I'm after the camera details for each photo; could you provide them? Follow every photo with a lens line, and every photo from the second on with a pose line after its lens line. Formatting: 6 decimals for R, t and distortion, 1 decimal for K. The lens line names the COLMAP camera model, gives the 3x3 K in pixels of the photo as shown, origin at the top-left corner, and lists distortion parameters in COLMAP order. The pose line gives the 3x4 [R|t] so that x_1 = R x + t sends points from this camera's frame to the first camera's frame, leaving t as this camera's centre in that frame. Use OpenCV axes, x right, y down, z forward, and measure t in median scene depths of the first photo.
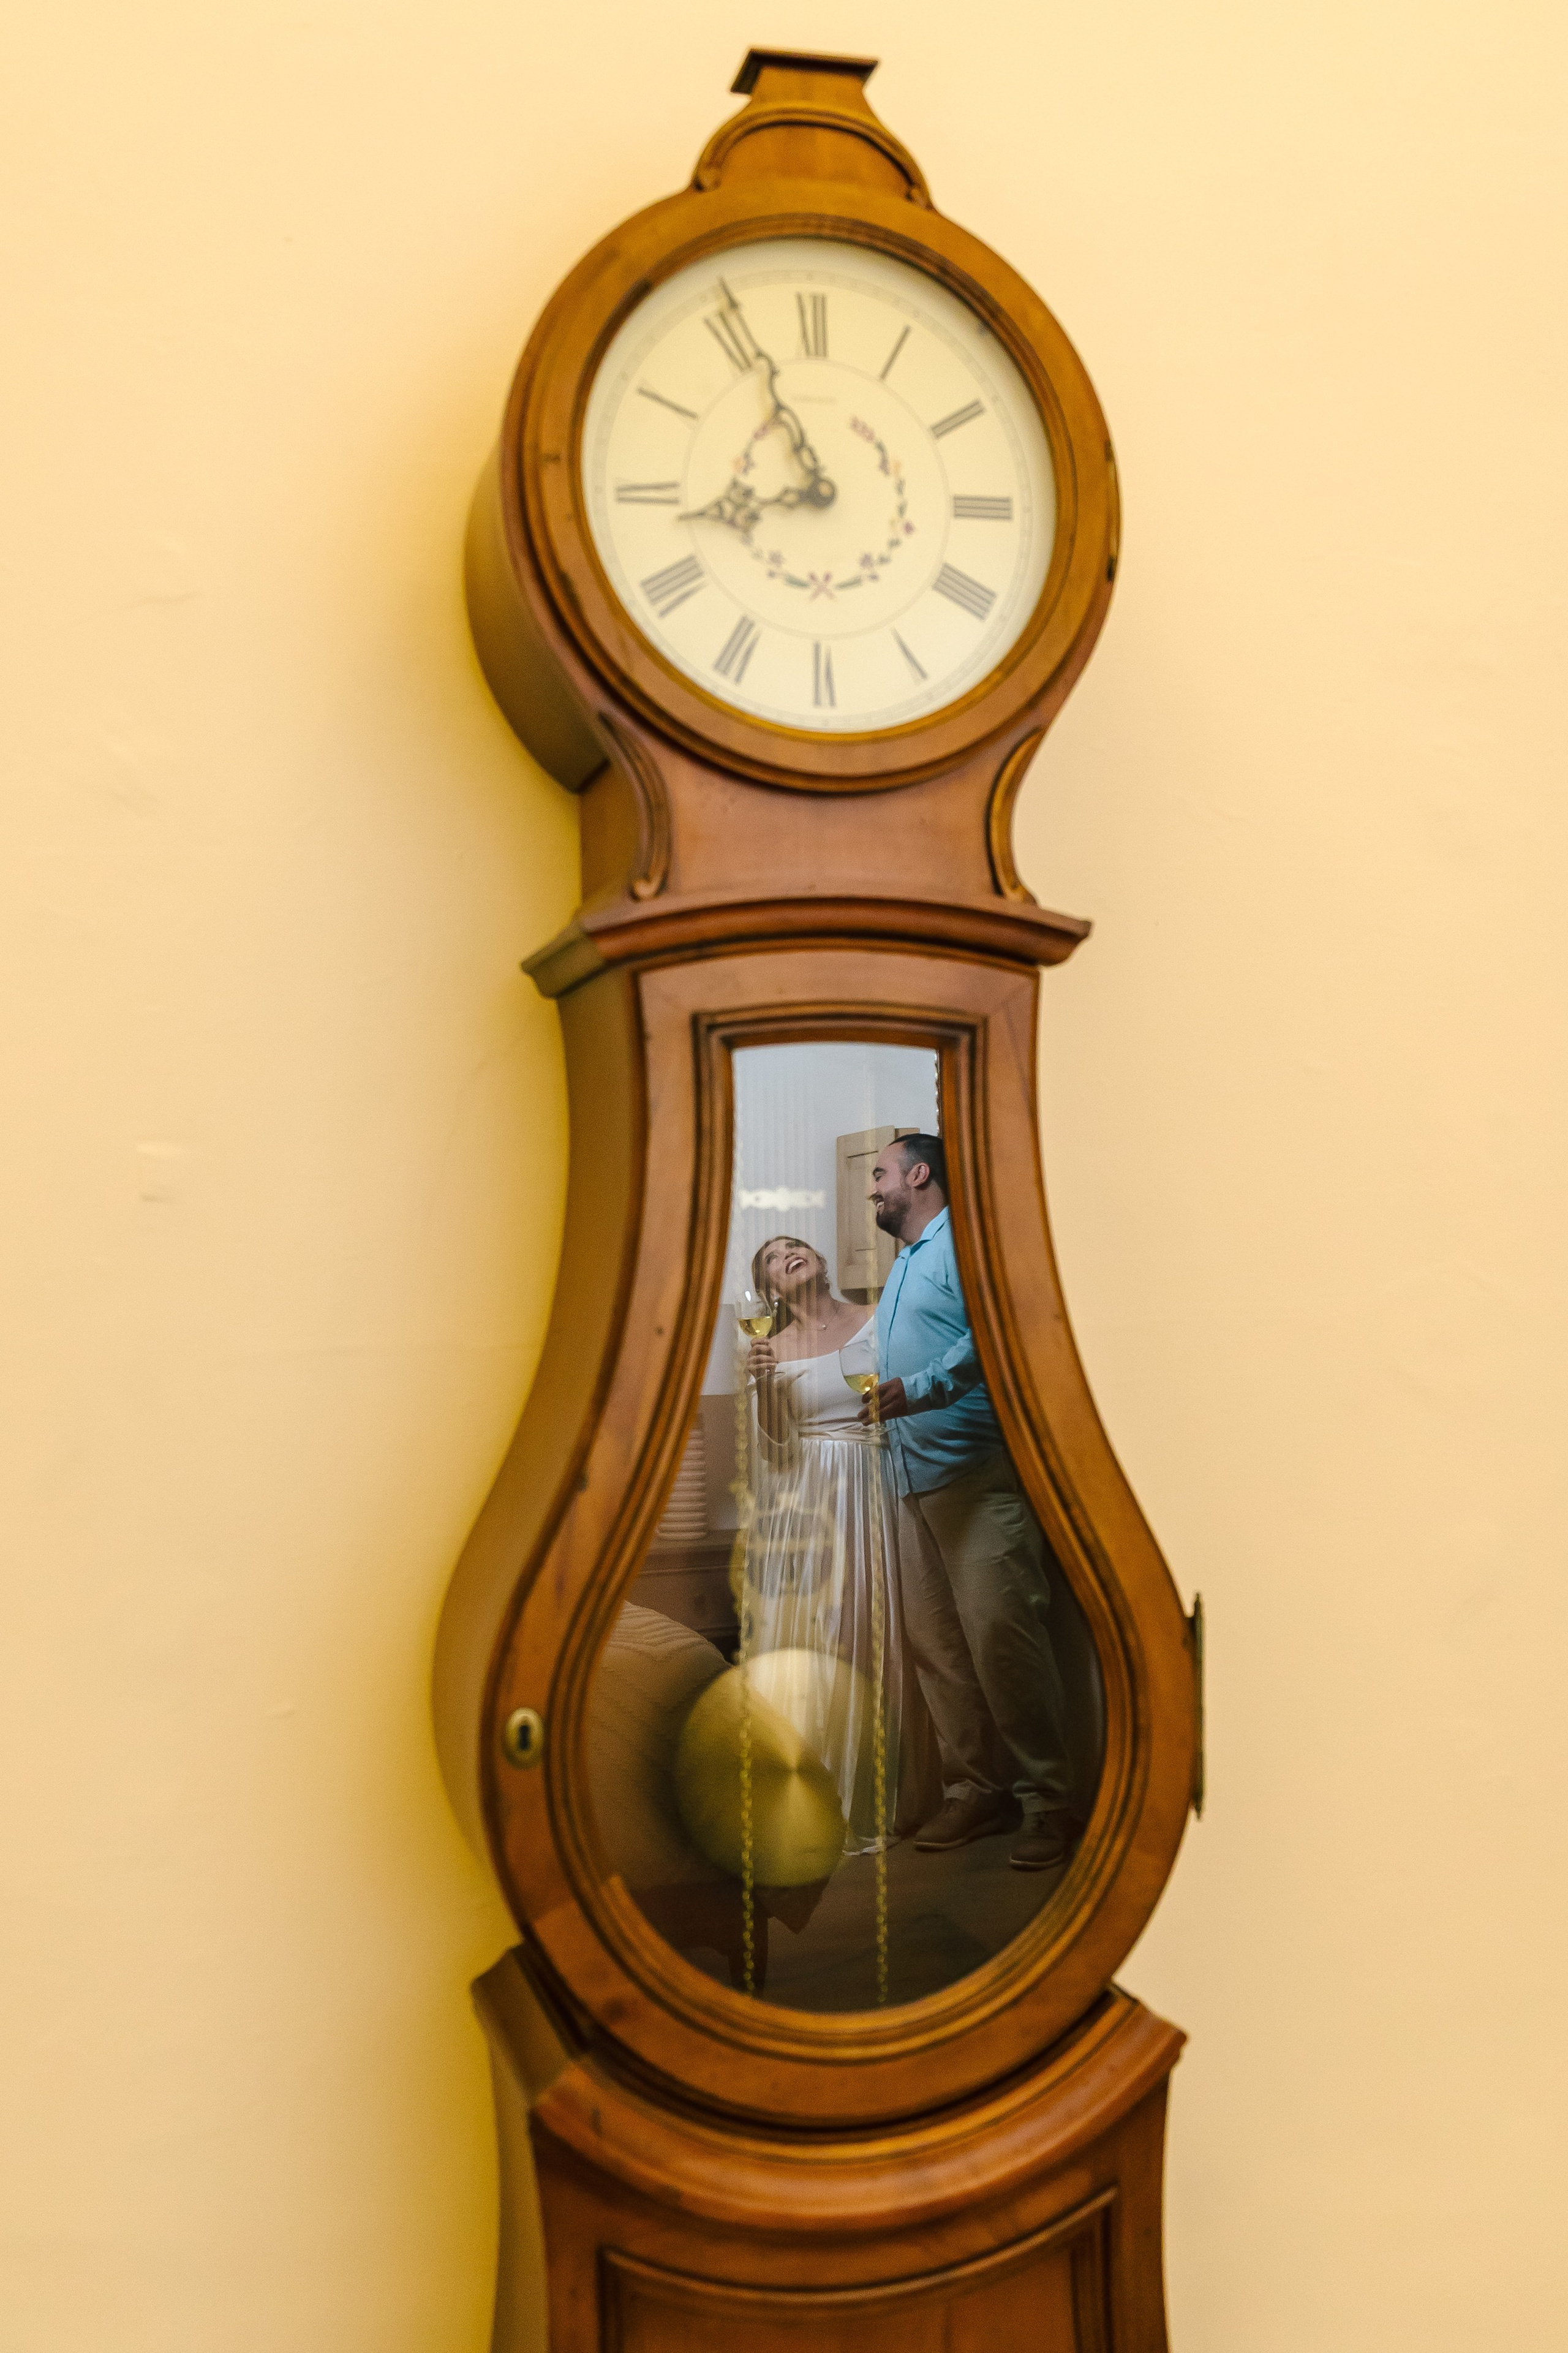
lens RADIAL K [[2118.8, 0, 769.9], [0, 2118.8, 1168.6], [0, 0, 1]] dist [0.042652, -0.006769]
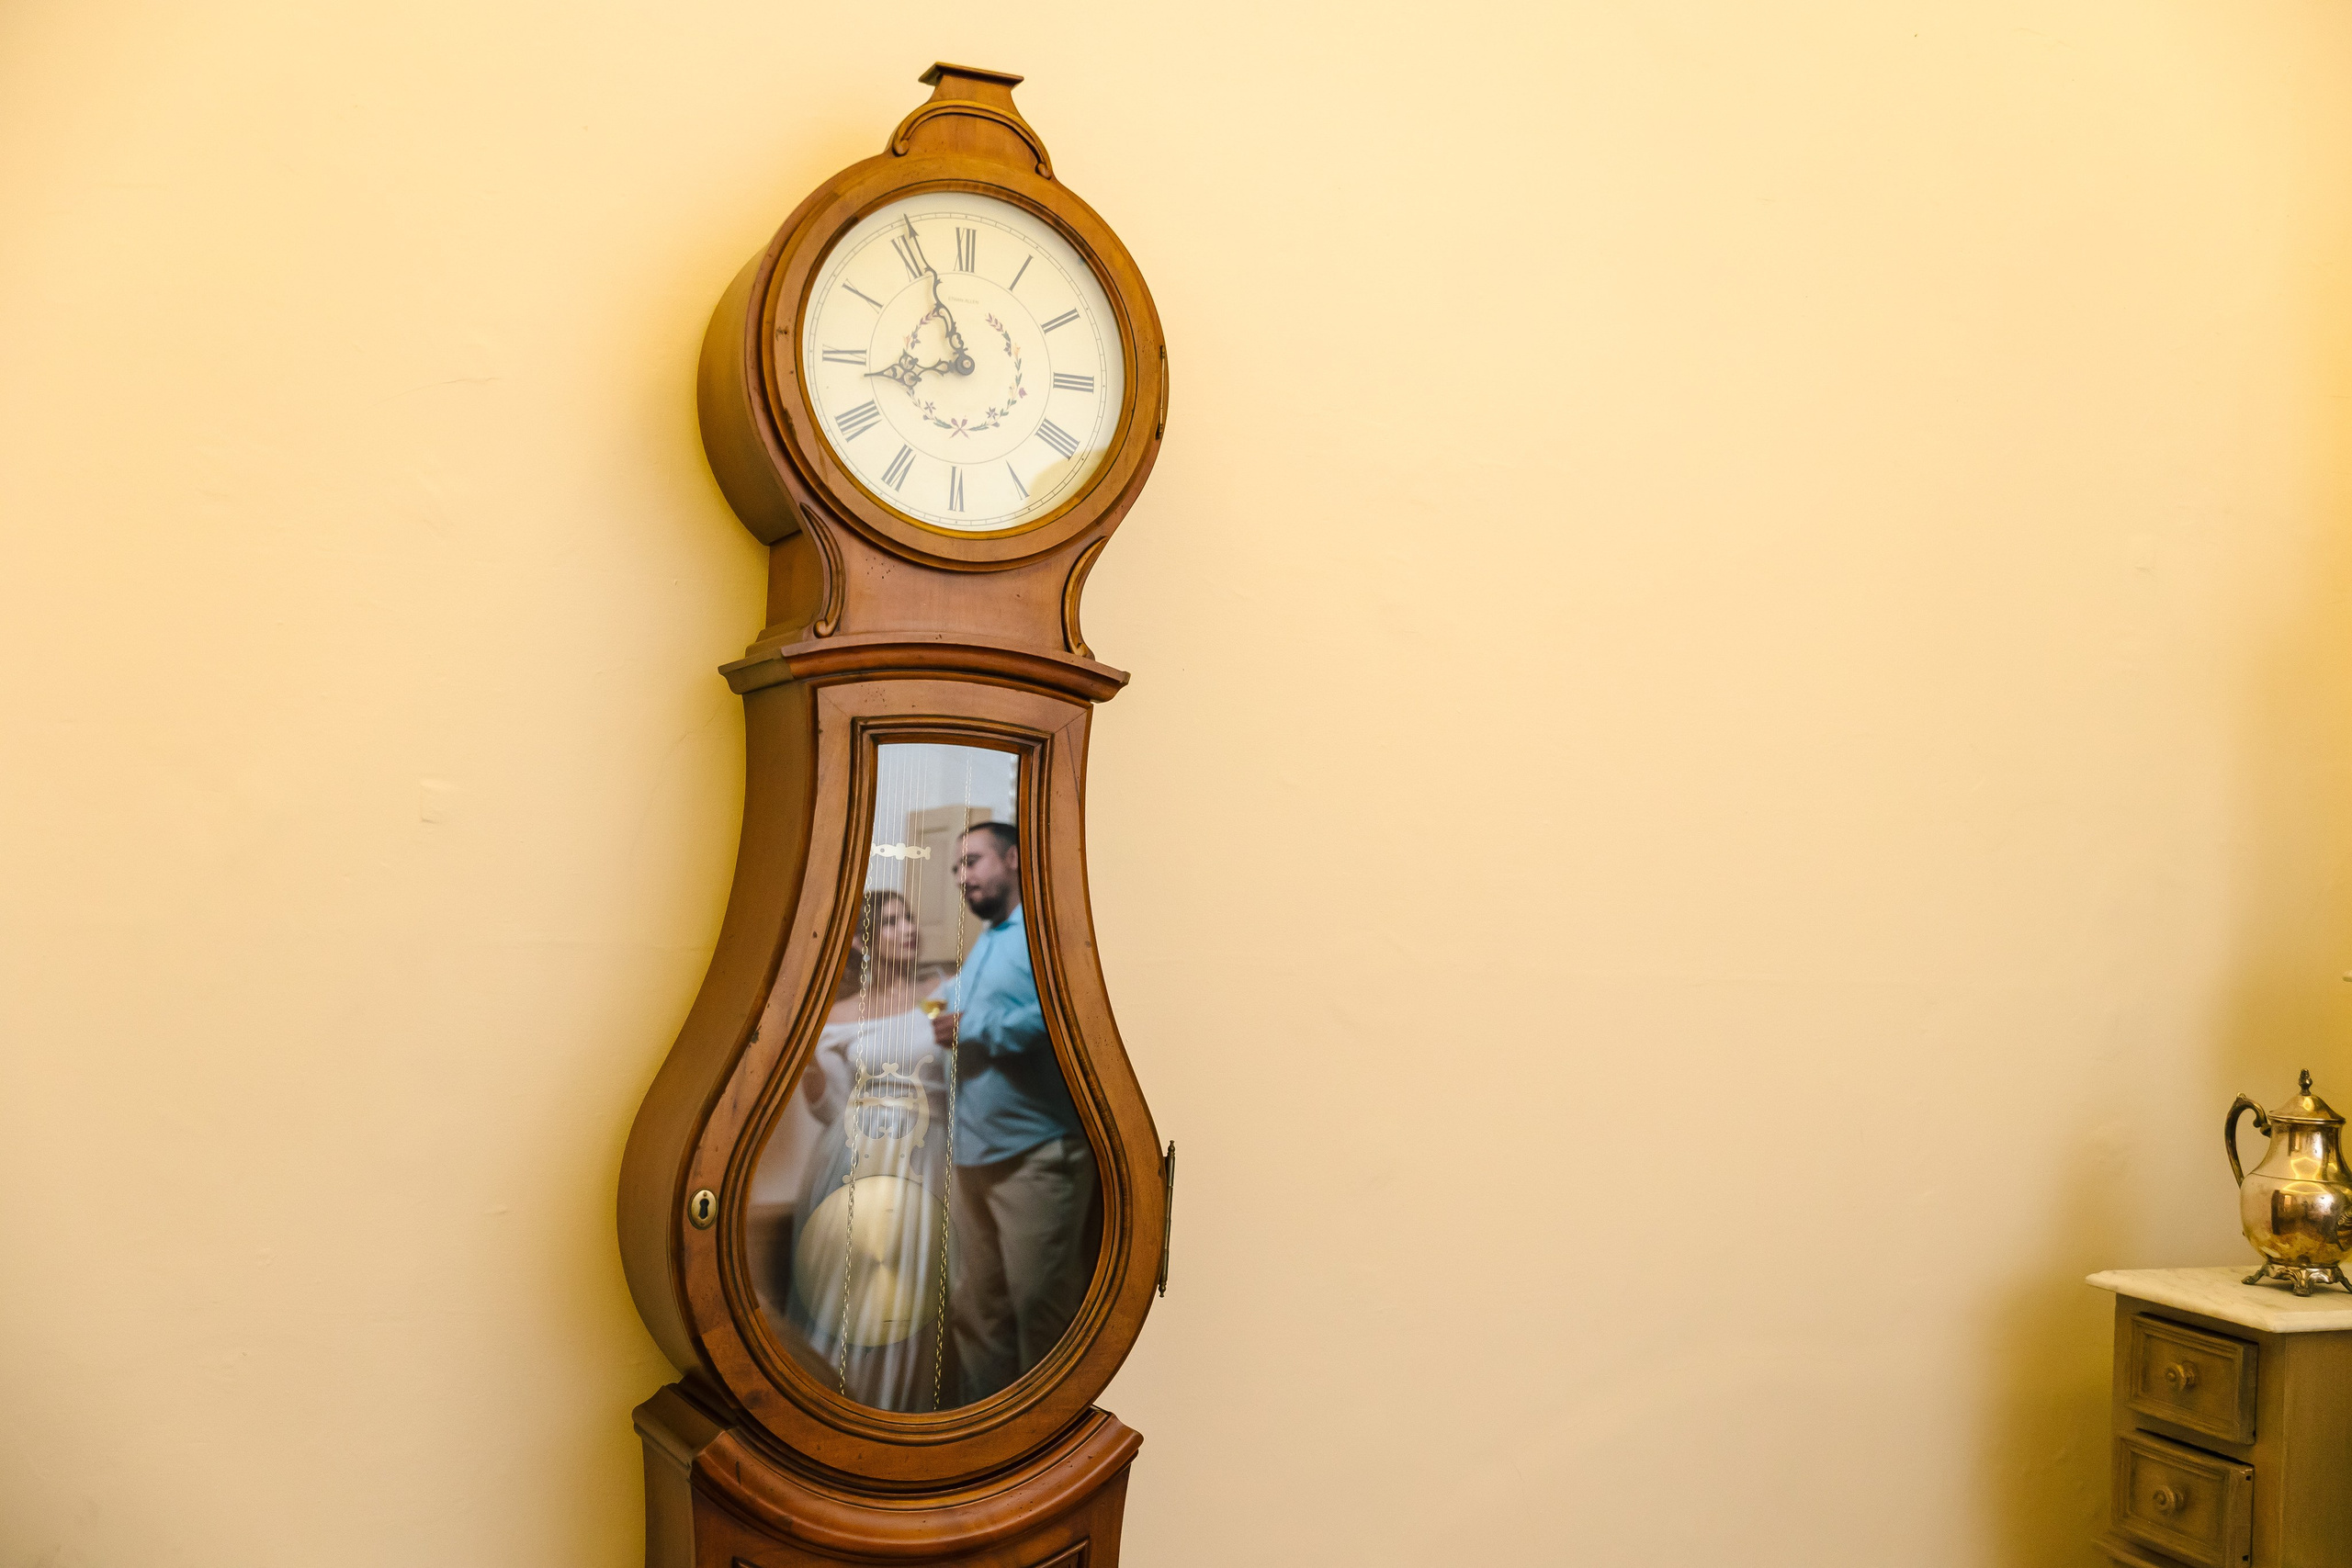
lens RADIAL K [[2602.7, 0, 1176.6], [0, 2602.7, 781.1], [0, 0, 1]] dist [-0.039176, 0.000000]
pose [[0.985793, 0.069271, 0.153013, -0.084948], [-0.065065, 0.997357, -0.032337, 0.012560], [-0.154849, 0.021922, 0.987695, -0.767856]]
